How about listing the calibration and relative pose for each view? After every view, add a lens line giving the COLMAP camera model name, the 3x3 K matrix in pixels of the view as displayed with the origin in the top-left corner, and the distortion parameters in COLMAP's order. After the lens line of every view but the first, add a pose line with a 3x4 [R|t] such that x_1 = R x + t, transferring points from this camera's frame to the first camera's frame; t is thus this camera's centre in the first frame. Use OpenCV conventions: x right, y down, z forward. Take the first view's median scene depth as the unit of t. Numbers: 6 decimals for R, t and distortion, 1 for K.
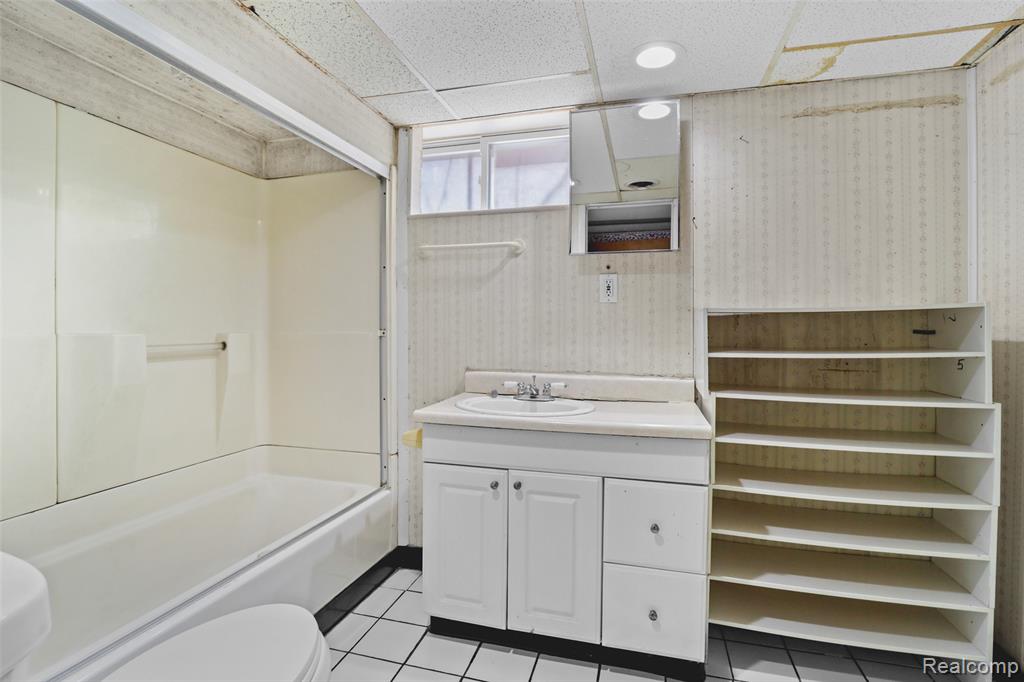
lens RADIAL K [[481.0, 0, 516.8], [0, 481.0, 333.4], [0, 0, 1]] dist [-0.032760, 0.001317]
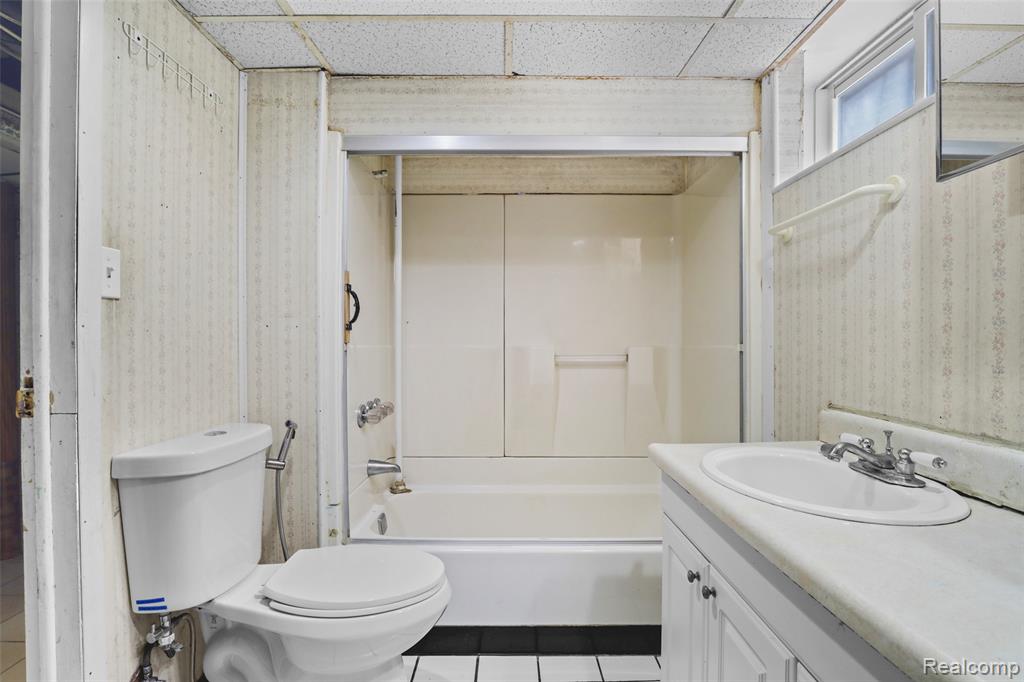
lens RADIAL K [[481.0, 0, 514.6], [0, 481.0, 348.6], [0, 0, 1]] dist [-0.032760, 0.001317]
pose [[0.265985, 0.009306, -0.963932, 0.397278], [-0.006841, 0.999946, 0.007766, -0.002787], [0.963953, 0.004529, 0.266034, 0.444975]]
